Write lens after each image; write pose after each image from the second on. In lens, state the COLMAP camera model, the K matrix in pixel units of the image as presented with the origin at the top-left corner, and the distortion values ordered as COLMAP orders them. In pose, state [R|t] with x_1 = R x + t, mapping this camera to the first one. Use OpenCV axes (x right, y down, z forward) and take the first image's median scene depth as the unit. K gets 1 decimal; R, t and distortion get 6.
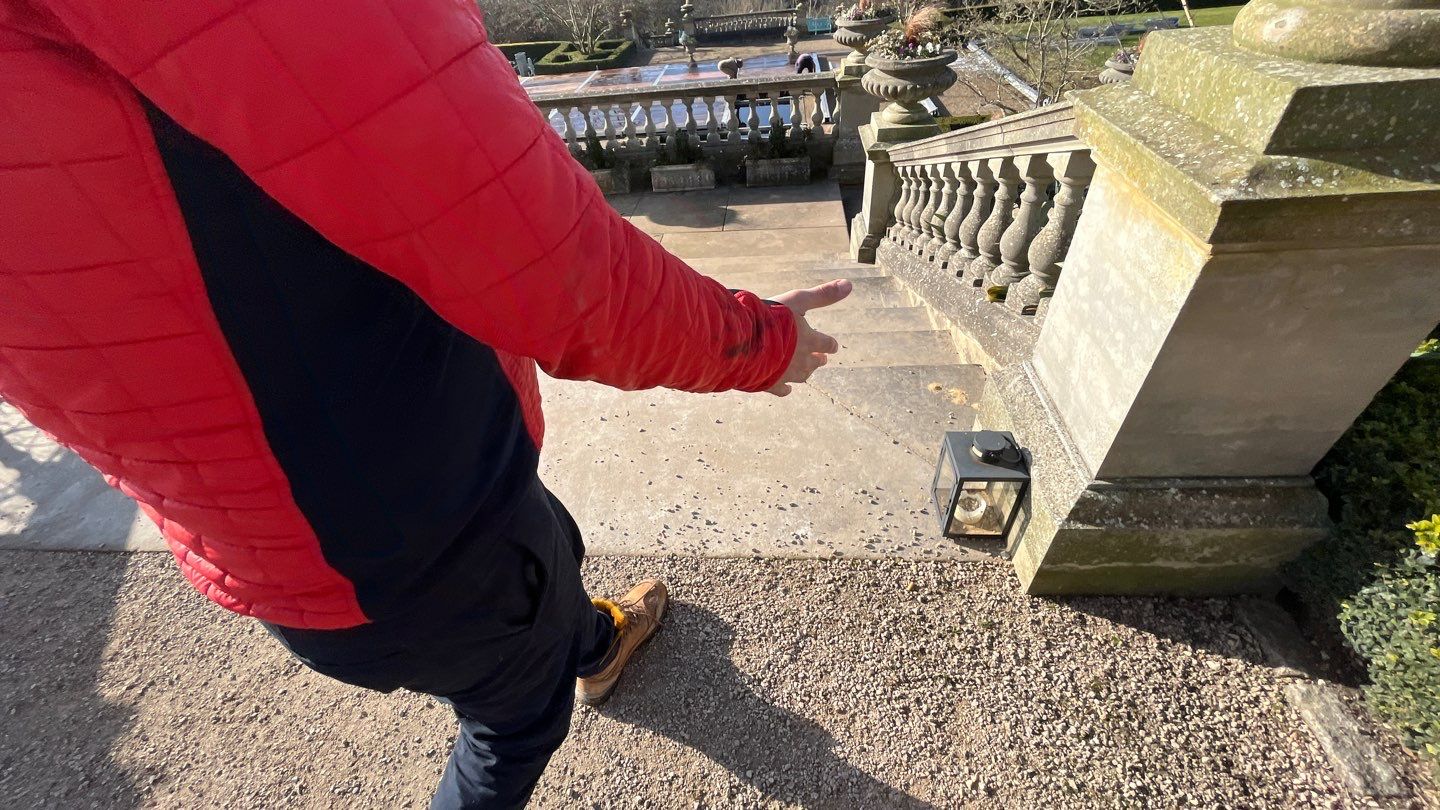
lens RADIAL K [[608.7, 0, 721.9], [0, 608.7, 412.8], [0, 0, 1]] dist [0.000276, -0.002070]
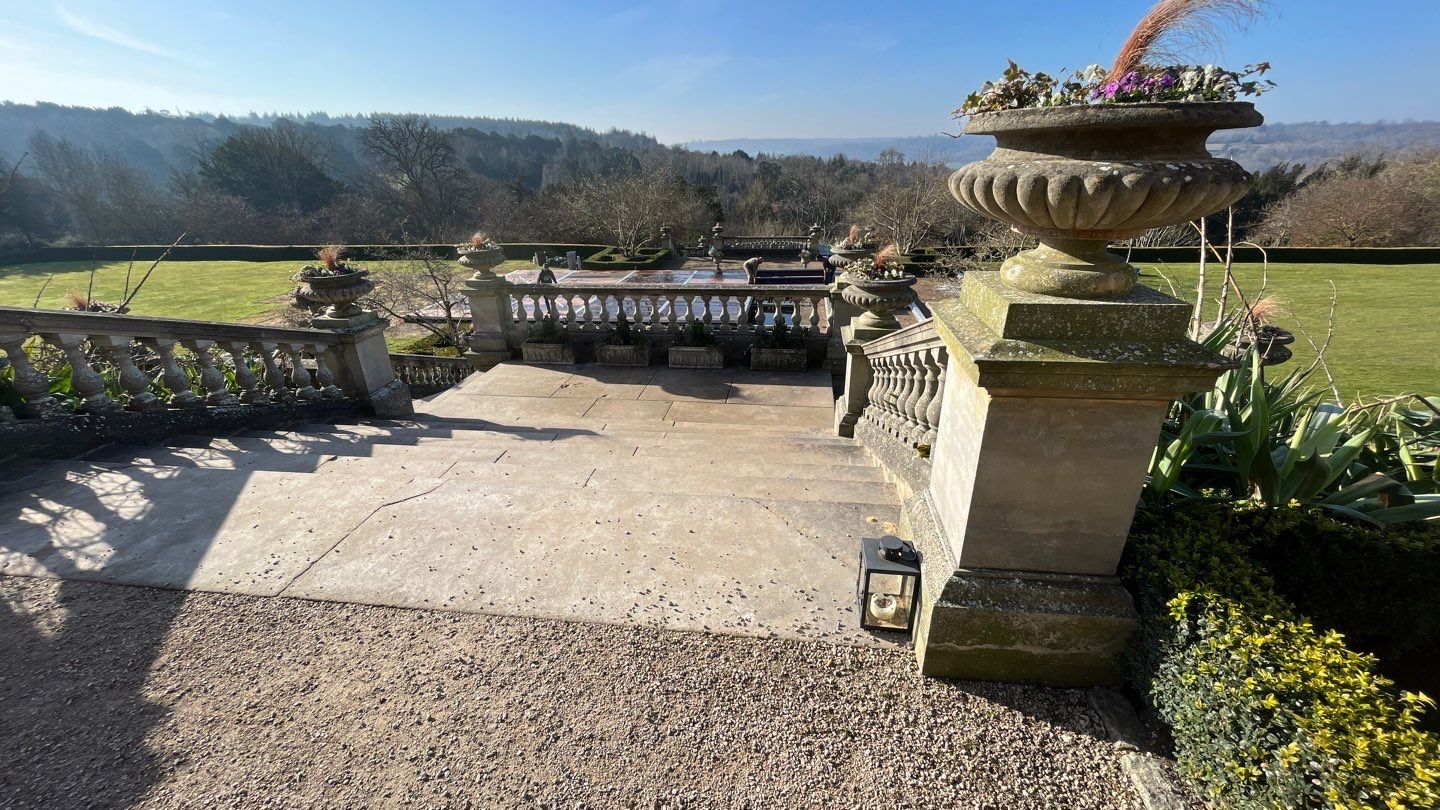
lens RADIAL K [[608.7, 0, 718.2], [0, 608.7, 402.5], [0, 0, 1]] dist [0.000276, -0.002070]
pose [[0.995913, 0.085631, -0.028722, 0.084479], [-0.090312, 0.948378, -0.304012, 0.189046], [0.001206, 0.305363, 0.952235, -0.322715]]
